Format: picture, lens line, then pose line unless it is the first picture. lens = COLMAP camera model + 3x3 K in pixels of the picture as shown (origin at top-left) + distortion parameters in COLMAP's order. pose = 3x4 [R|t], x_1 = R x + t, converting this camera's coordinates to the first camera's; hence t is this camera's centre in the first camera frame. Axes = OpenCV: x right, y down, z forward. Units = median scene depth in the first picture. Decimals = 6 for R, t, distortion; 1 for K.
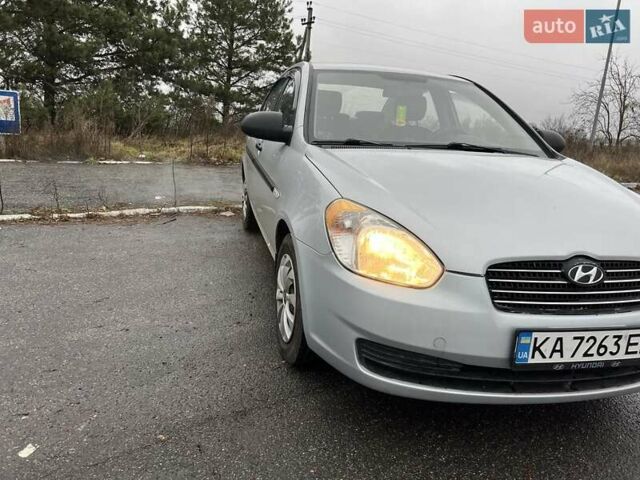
lens RADIAL K [[479.4, 0, 317.8], [0, 479.4, 235.6], [0, 0, 1]] dist [0.045724, -0.050560]
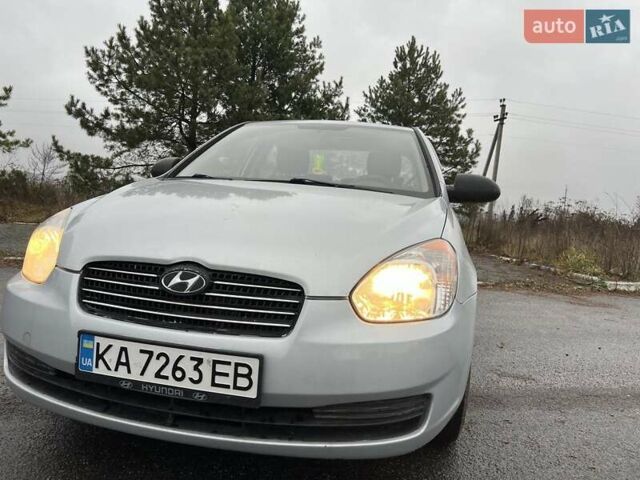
lens RADIAL K [[479.4, 0, 320.6], [0, 479.4, 240.2], [0, 0, 1]] dist [0.045724, -0.050560]
pose [[0.910682, 0.031618, -0.411897, 0.704759], [-0.109072, 0.980089, -0.165918, 0.076663], [0.398450, 0.196025, 0.895998, 0.195920]]
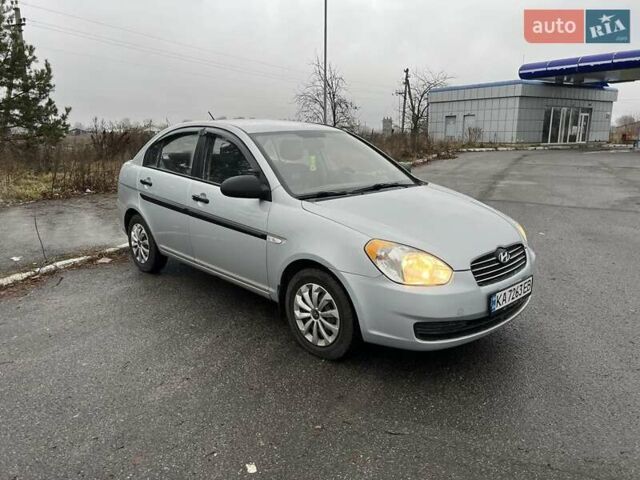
lens RADIAL K [[479.4, 0, 315.8], [0, 479.4, 238.4], [0, 0, 1]] dist [0.045724, -0.050560]
pose [[0.856276, -0.183172, 0.482949, -0.600828], [0.178680, 0.982325, 0.055772, -0.140883], [-0.484628, 0.038537, 0.873871, -0.177822]]
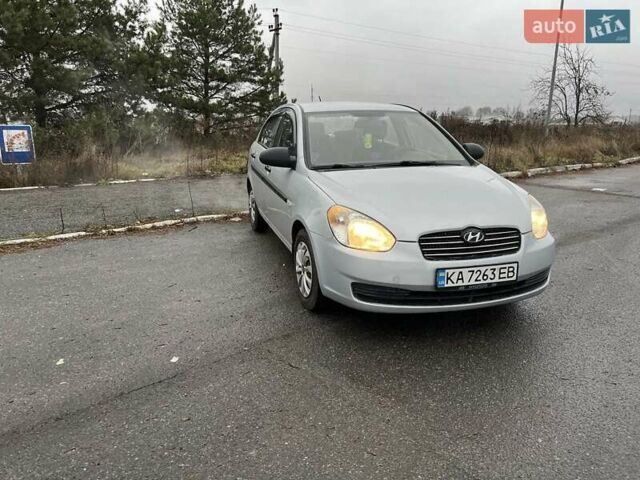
lens RADIAL K [[479.4, 0, 317.4], [0, 479.4, 238.1], [0, 0, 1]] dist [0.045724, -0.050560]
pose [[0.996125, -0.079315, 0.038002, -0.064316], [0.078931, 0.996814, 0.011499, 0.010706], [-0.038793, -0.008455, 0.999212, -0.494641]]
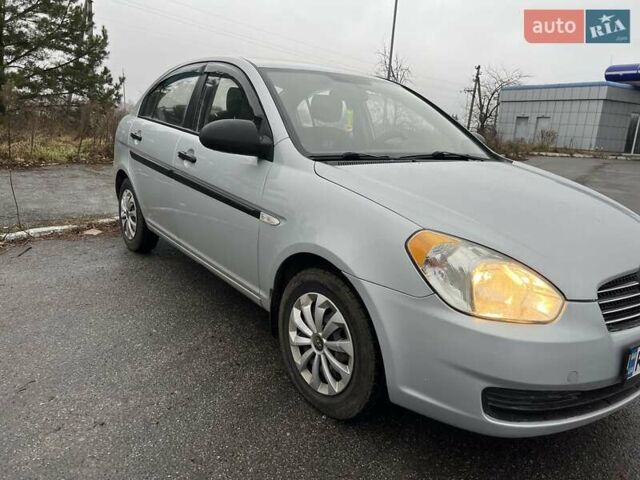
lens RADIAL K [[479.4, 0, 316.4], [0, 479.4, 237.9], [0, 0, 1]] dist [0.045724, -0.050560]
pose [[0.915101, -0.105182, 0.389265, -0.336268], [0.092339, 0.994389, 0.051616, -0.089627], [-0.392510, -0.011289, 0.919679, 0.188591]]
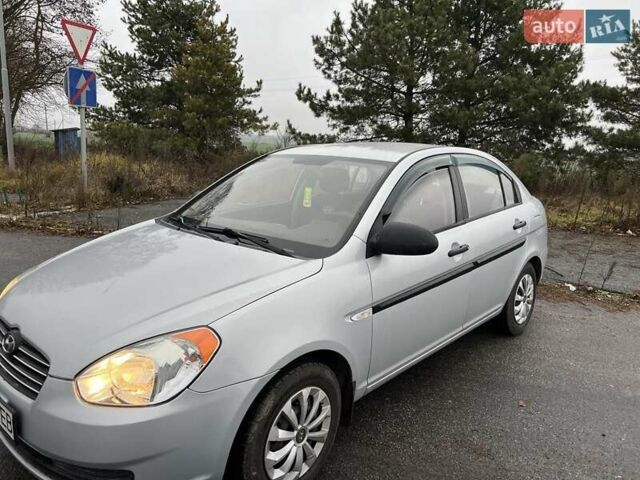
lens RADIAL K [[479.4, 0, 320.0], [0, 479.4, 239.4], [0, 0, 1]] dist [0.045724, -0.050560]
pose [[0.570807, 0.110996, -0.813548, 1.225173], [-0.187365, 0.982287, 0.002558, -0.204342], [0.799421, 0.150970, 0.581493, 0.547082]]
